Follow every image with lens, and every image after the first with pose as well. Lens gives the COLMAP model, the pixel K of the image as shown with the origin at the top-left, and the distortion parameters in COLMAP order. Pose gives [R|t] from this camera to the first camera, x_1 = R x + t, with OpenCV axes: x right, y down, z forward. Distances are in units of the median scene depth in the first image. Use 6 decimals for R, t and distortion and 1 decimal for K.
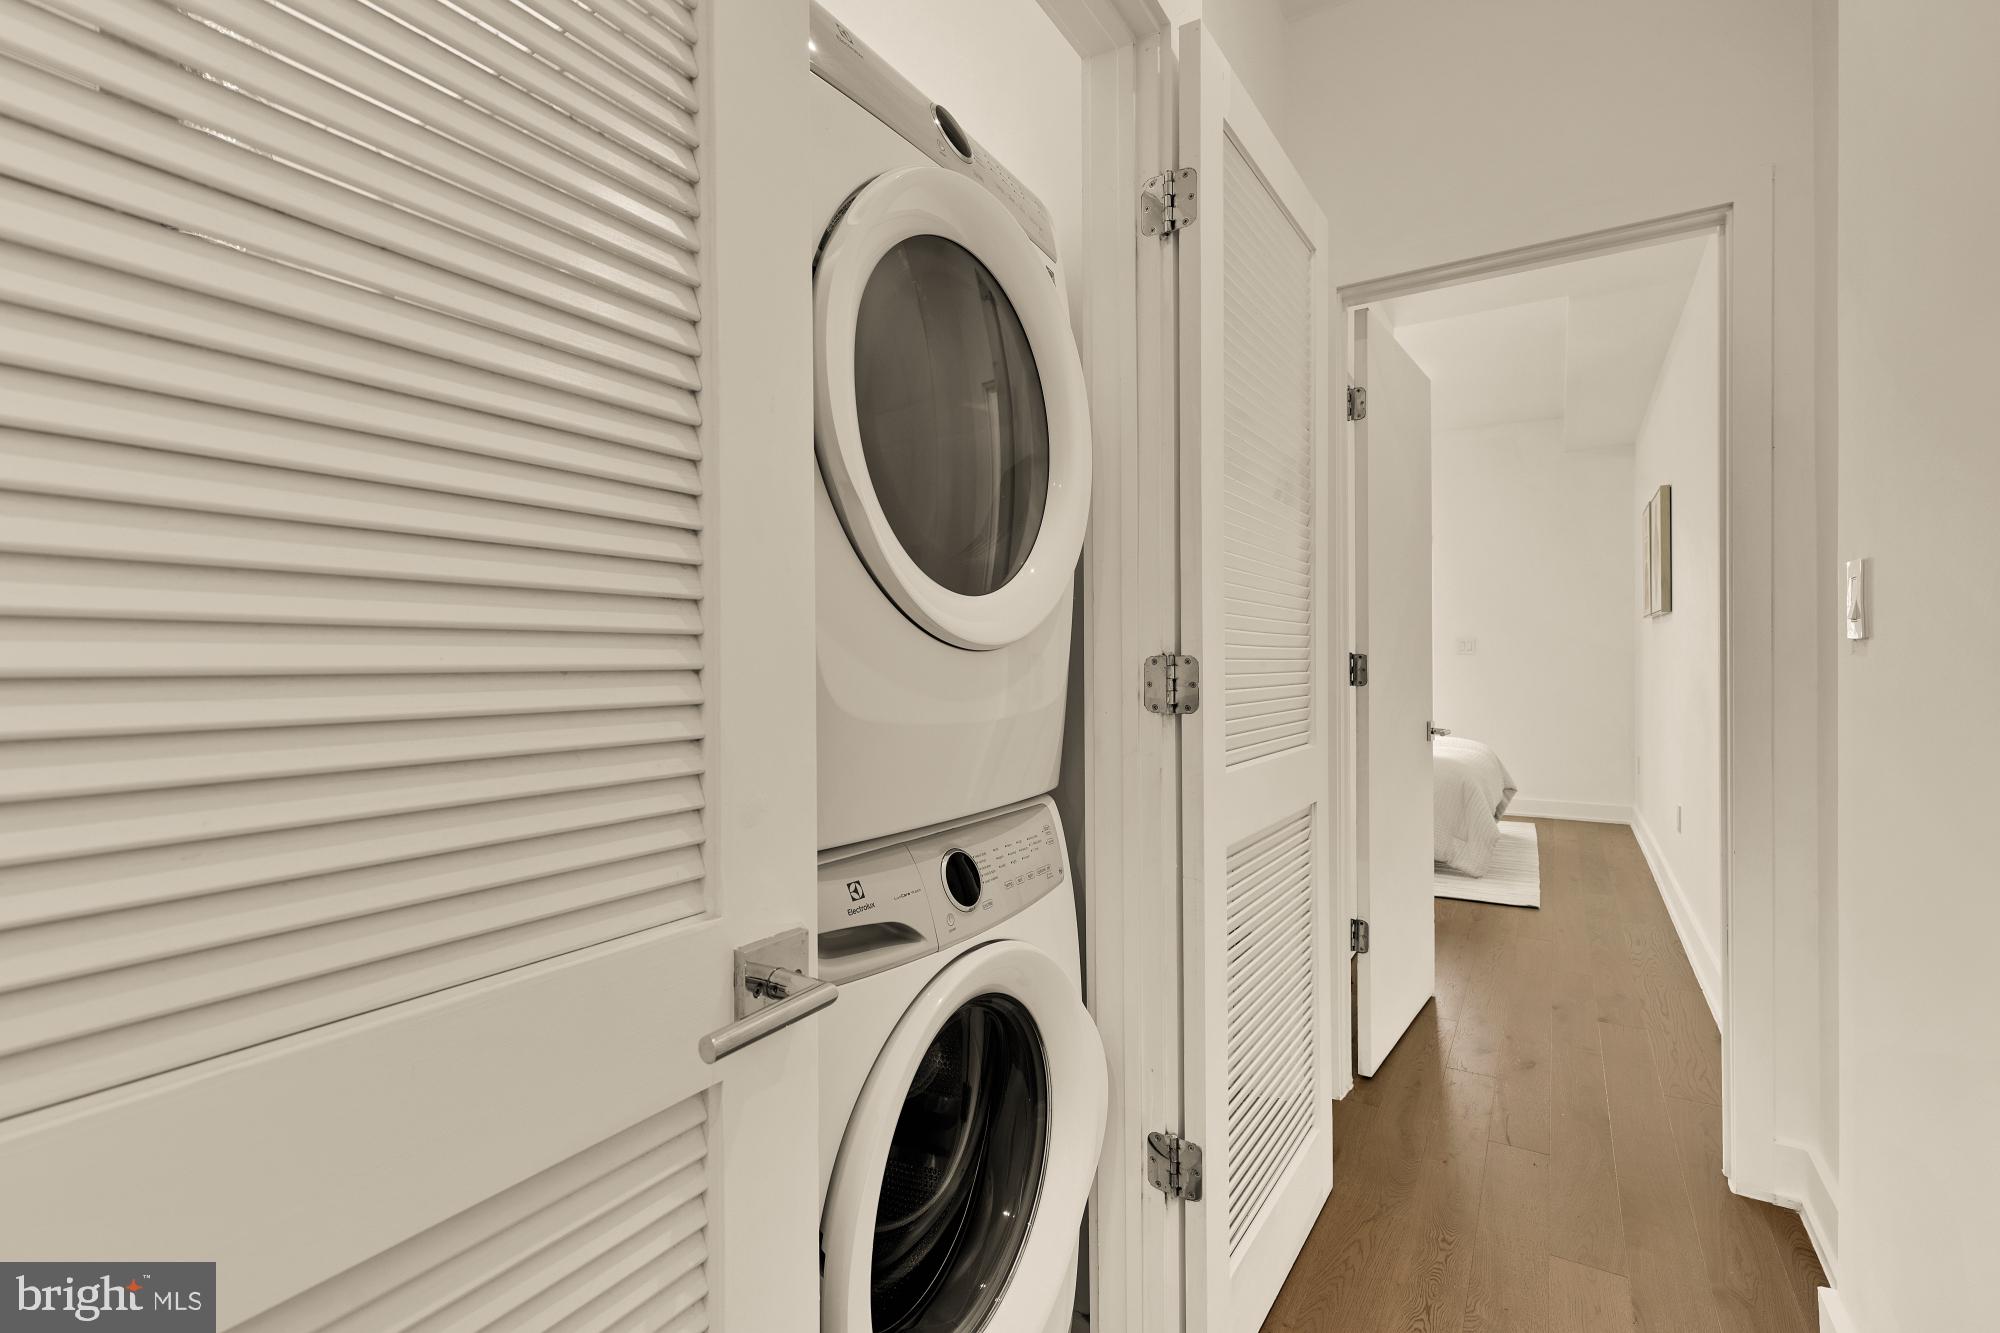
lens RADIAL K [[907.2, 0, 990.6], [0, 907.2, 666.4], [0, 0, 1]] dist [-0.001306, -0.000535]
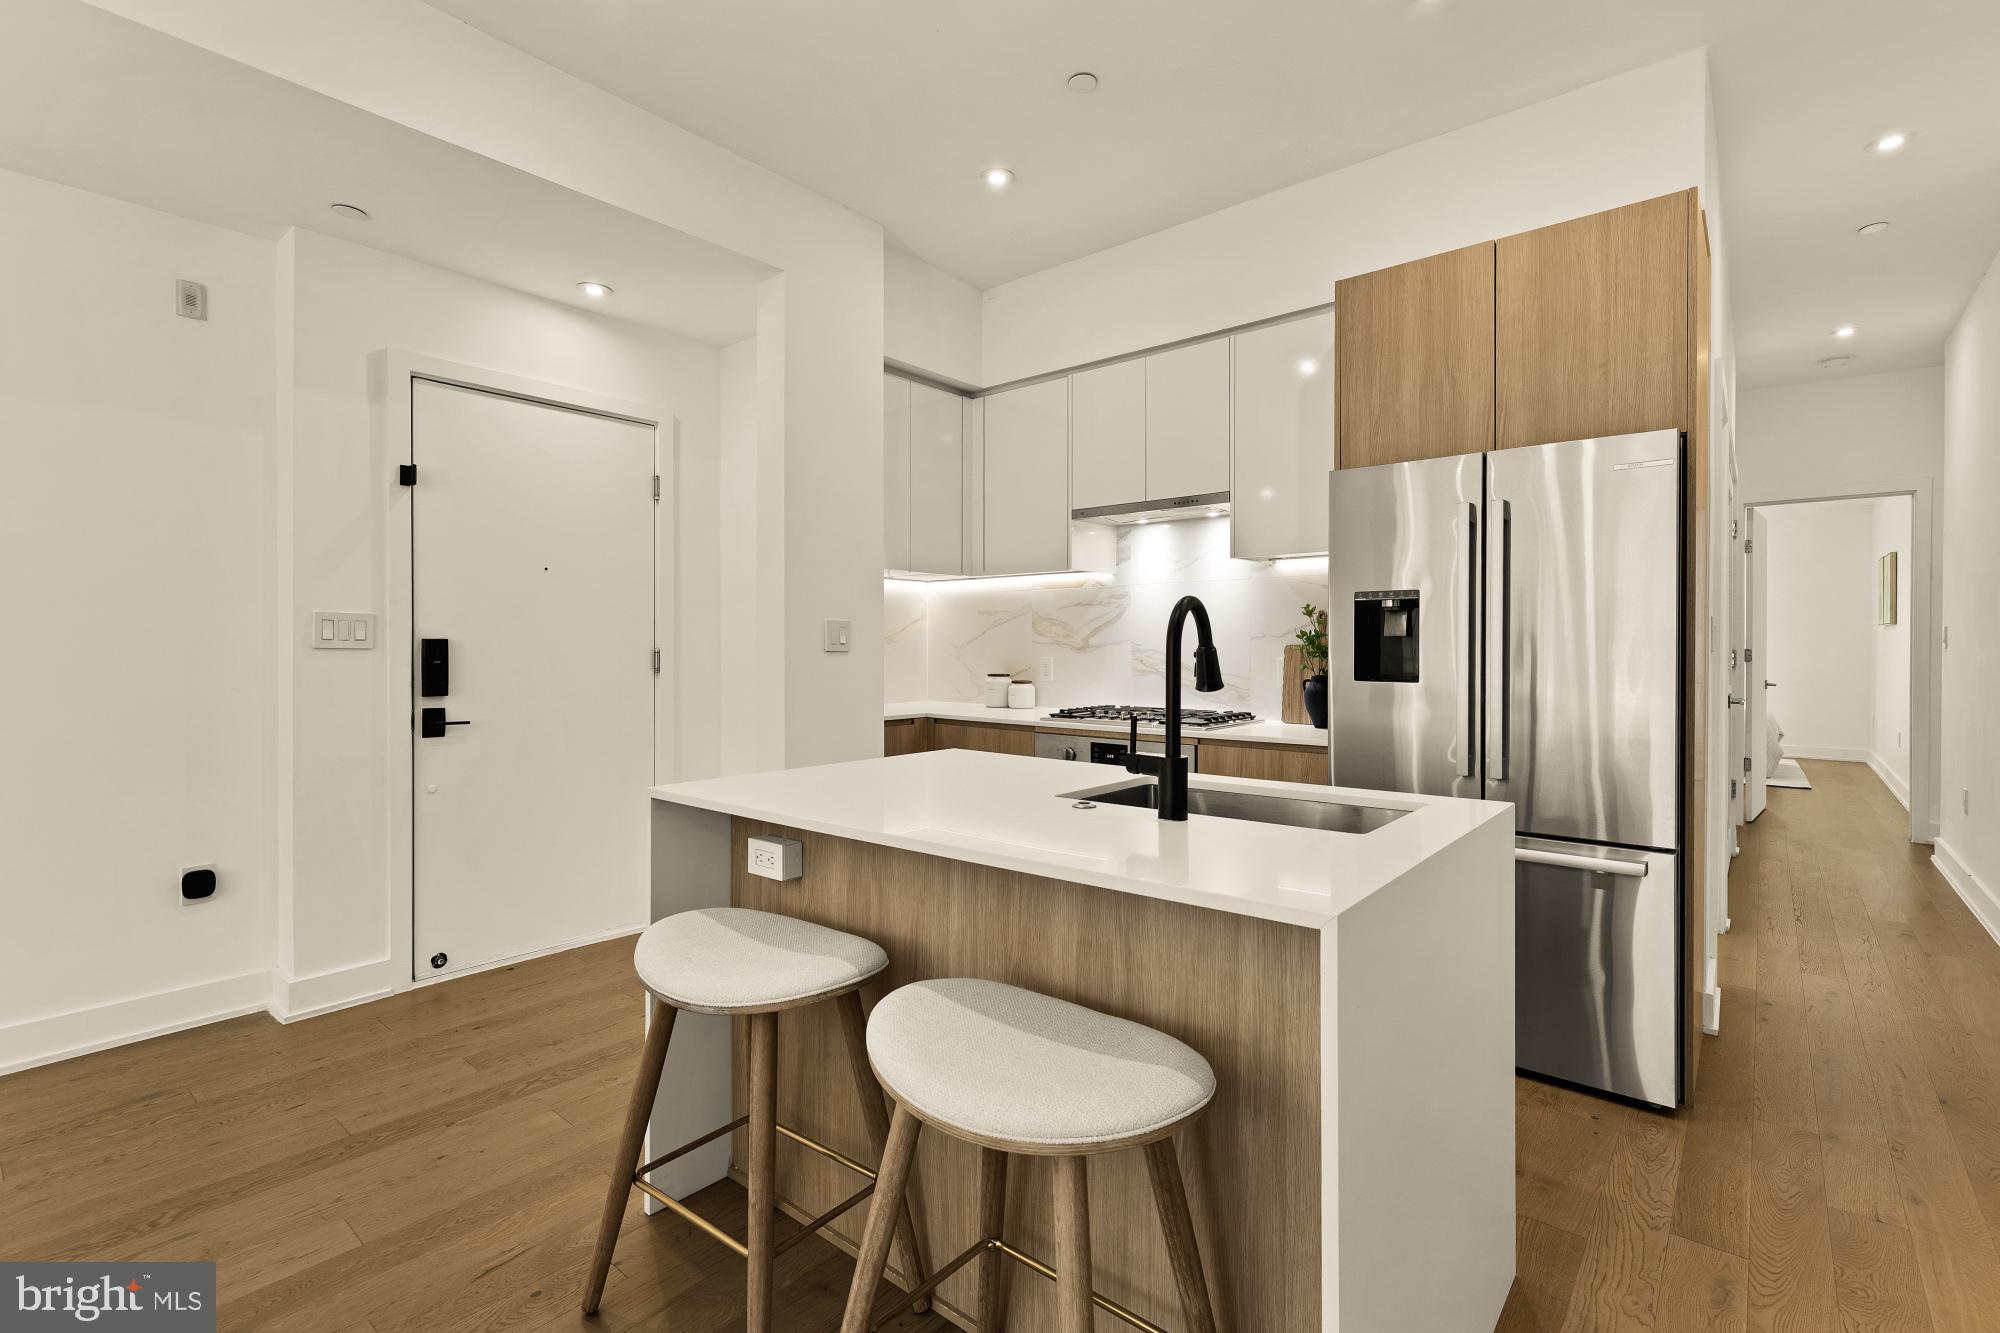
lens RADIAL K [[907.2, 0, 1010.8], [0, 907.2, 660.4], [0, 0, 1]] dist [-0.001306, -0.000535]
pose [[0.990327, 0.003389, -0.138709, -0.715669], [-0.002214, 0.999960, 0.008626, -0.000221], [0.138732, -0.008235, 0.990296, -0.992188]]
